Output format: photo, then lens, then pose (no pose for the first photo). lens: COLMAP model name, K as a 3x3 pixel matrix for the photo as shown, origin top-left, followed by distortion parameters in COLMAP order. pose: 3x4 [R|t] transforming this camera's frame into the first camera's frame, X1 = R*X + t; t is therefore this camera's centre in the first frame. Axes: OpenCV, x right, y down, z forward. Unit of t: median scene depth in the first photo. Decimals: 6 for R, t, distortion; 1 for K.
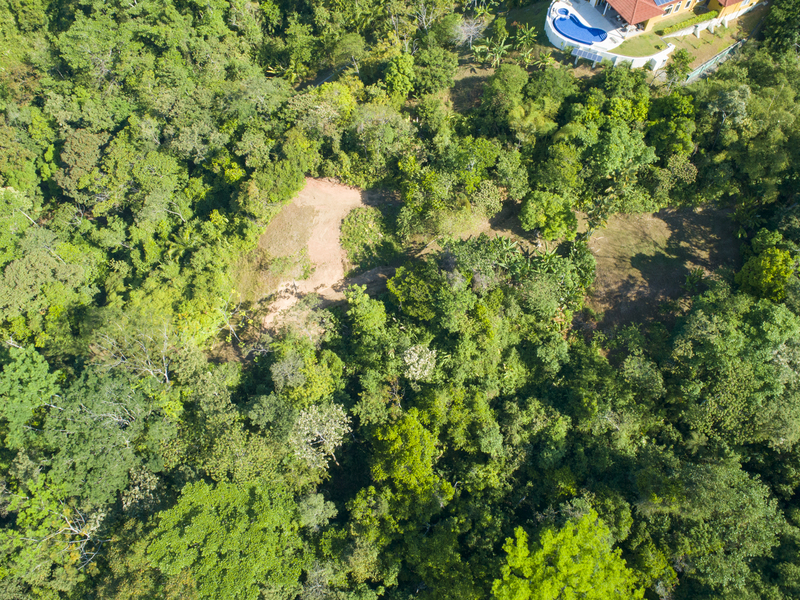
lens RADIAL K [[606.1, 0, 401.0], [0, 606.1, 302.4], [0, 0, 1]] dist [-0.020908, 0.010579]
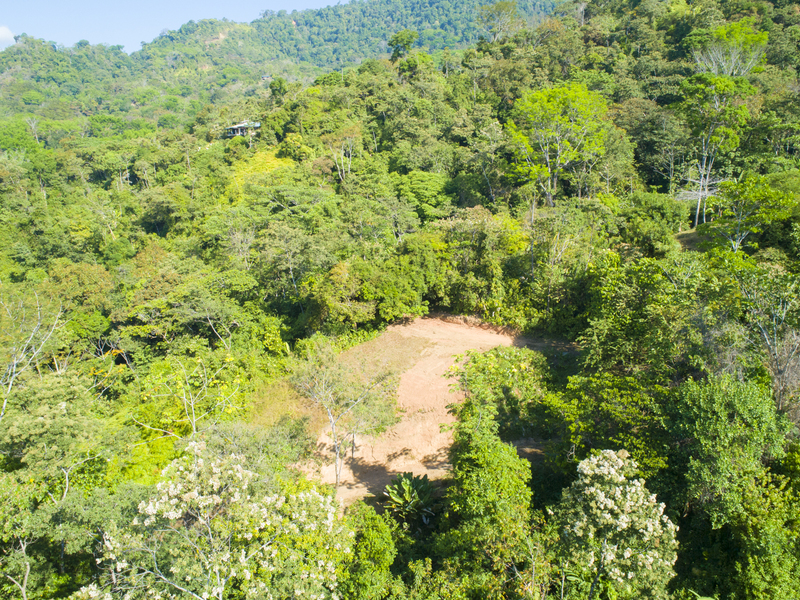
lens RADIAL K [[606.1, 0, 401.0], [0, 606.1, 302.4], [0, 0, 1]] dist [-0.020908, 0.010579]
pose [[0.948111, 0.083842, -0.306686, 0.006041], [-0.283211, 0.661079, -0.694813, 0.246986], [0.144489, 0.745617, 0.650522, 0.633641]]
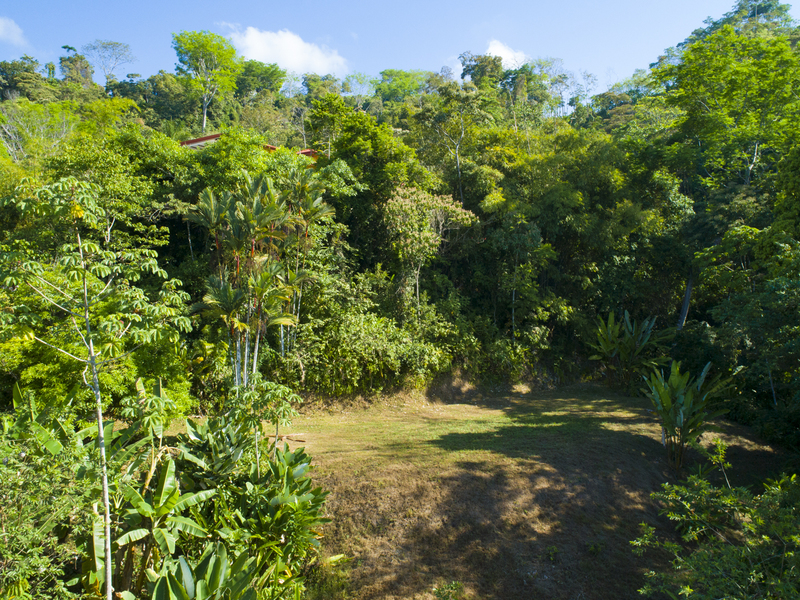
lens RADIAL K [[606.1, 0, 401.0], [0, 606.1, 302.4], [0, 0, 1]] dist [-0.020908, 0.010579]
pose [[0.868025, -0.000205, 0.496520, 0.244167], [0.437855, 0.471850, -0.765272, 0.085548], [-0.234126, 0.881679, 0.409667, 0.848464]]
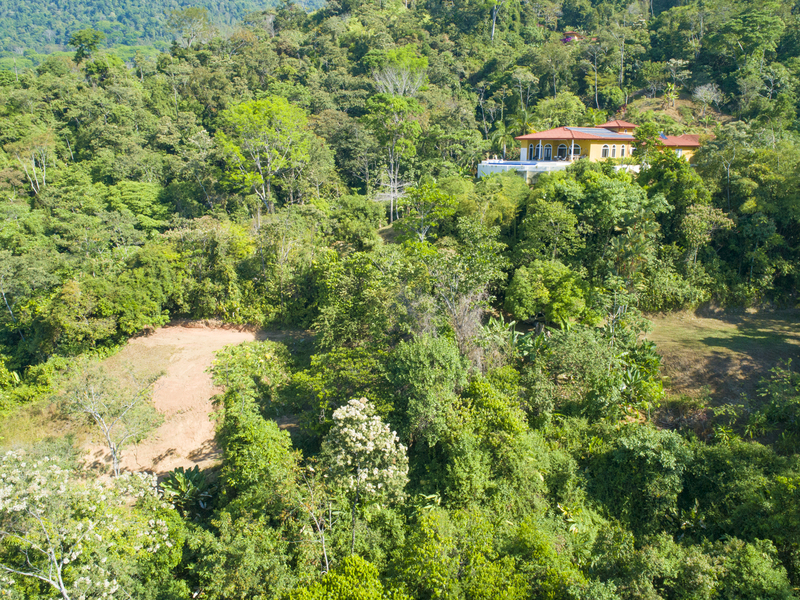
lens RADIAL K [[606.1, 0, 401.0], [0, 606.1, 302.4], [0, 0, 1]] dist [-0.020908, 0.010579]
pose [[0.989123, -0.034331, 0.143025, -0.005039], [0.129007, 0.669575, -0.731455, 0.307702], [-0.070654, 0.741950, 0.666721, 0.585160]]
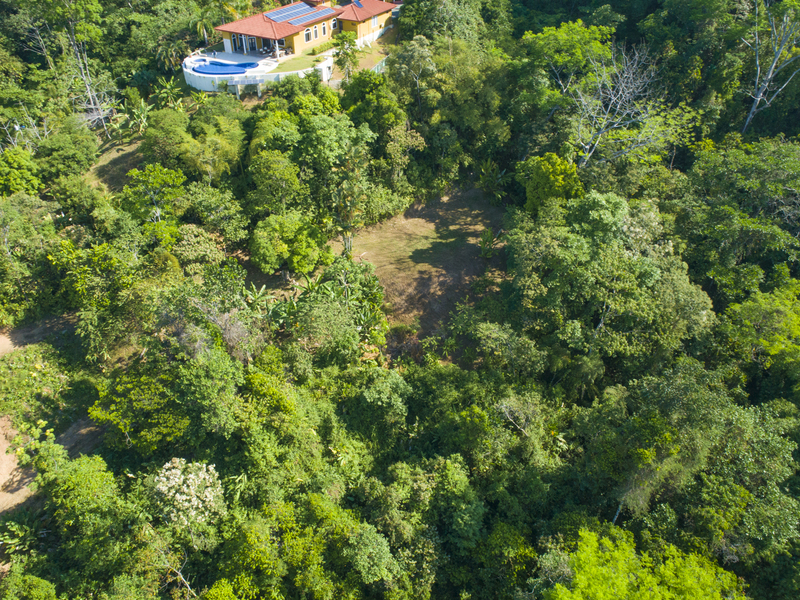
lens RADIAL K [[606.1, 0, 401.0], [0, 606.1, 302.4], [0, 0, 1]] dist [-0.020908, 0.010579]
pose [[0.822190, -0.346061, 0.451936, -0.001738], [0.501736, 0.815569, -0.288284, 0.193421], [-0.268821, 0.463777, 0.844184, 0.370630]]
